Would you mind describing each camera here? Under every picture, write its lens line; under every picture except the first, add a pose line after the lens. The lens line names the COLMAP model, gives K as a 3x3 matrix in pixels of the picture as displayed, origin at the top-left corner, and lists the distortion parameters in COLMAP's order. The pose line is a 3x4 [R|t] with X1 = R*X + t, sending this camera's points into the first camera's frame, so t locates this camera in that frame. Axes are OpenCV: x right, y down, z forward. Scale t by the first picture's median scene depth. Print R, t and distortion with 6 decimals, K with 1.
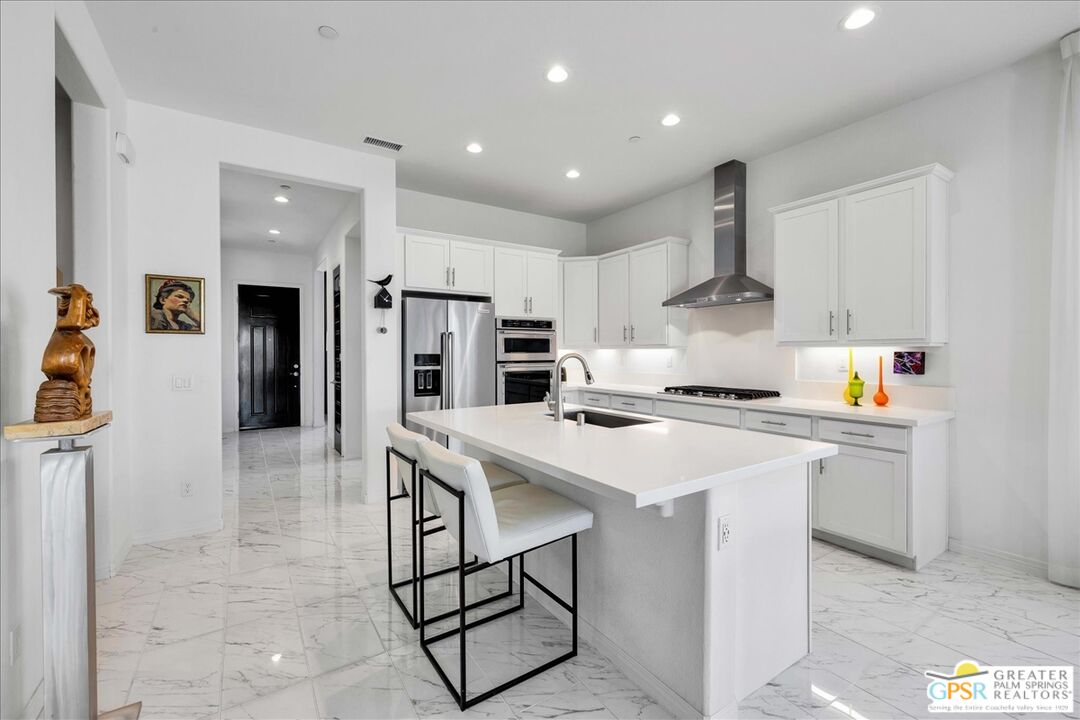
lens RADIAL K [[454.3, 0, 538.4], [0, 454.3, 344.0], [0, 0, 1]] dist [0.009264, 0.000047]
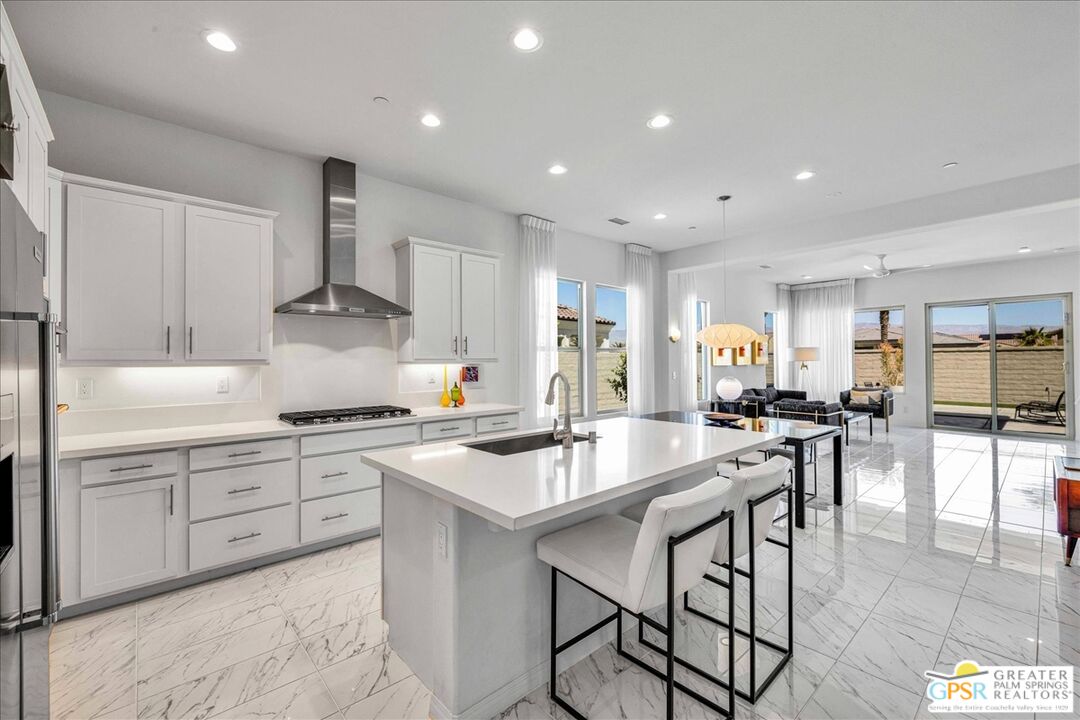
lens RADIAL K [[450.5, 0, 536.7], [0, 450.5, 354.8], [0, 0, 1]] dist [0.002805, 0.000075]
pose [[-0.115186, 0.023182, 0.993073, -0.658450], [0.000886, 0.999730, -0.023234, 0.011176], [-0.993344, -0.001796, -0.115175, 0.916472]]
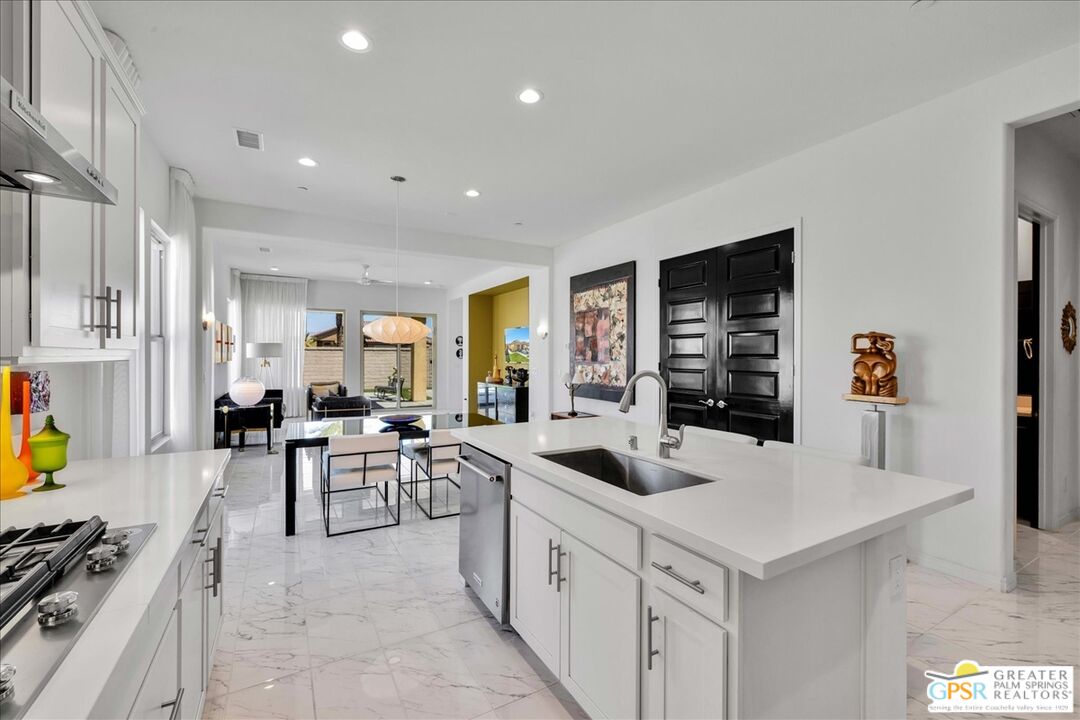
lens RADIAL K [[450.5, 0, 536.7], [0, 450.5, 354.8], [0, 0, 1]] dist [0.002805, 0.000075]
pose [[-0.995723, 0.008784, 0.091970, 0.156527], [0.008013, 0.999930, -0.008745, 0.005331], [-0.092041, -0.007970, -0.995723, 1.415420]]
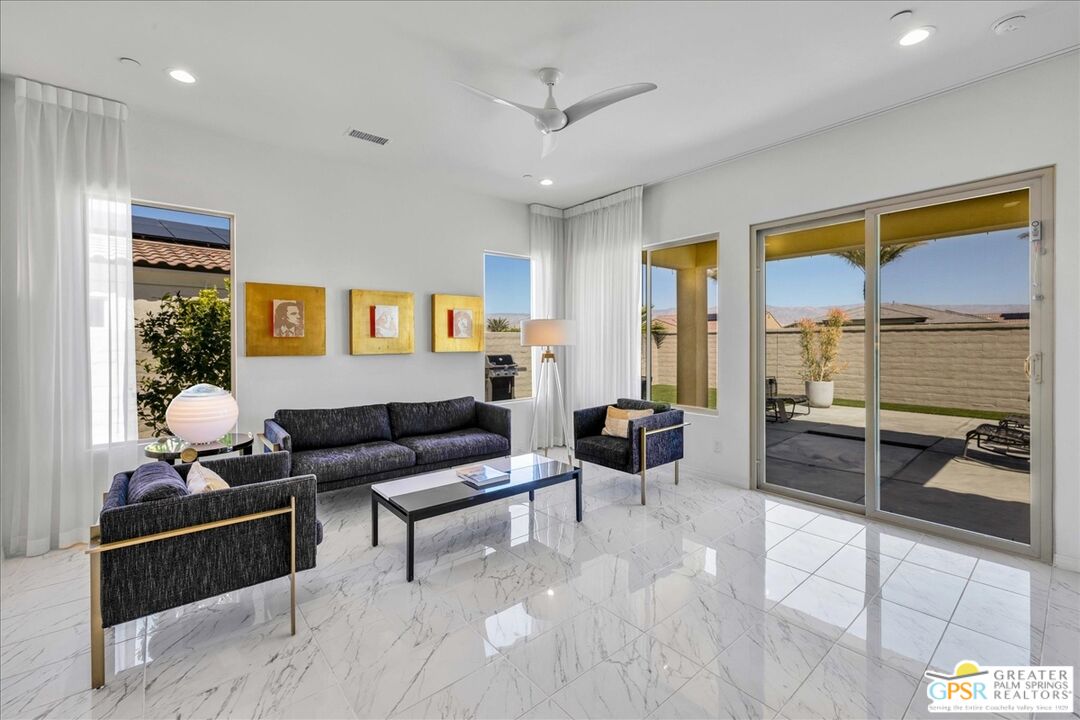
lens RADIAL K [[454.3, 0, 538.4], [0, 454.3, 344.0], [0, 0, 1]] dist [0.009264, 0.000047]
pose [[-0.093613, 0.002910, 0.995604, 0.493381], [-0.001831, 0.999994, -0.003095, -0.015594], [-0.995607, -0.002113, -0.093607, -0.936305]]
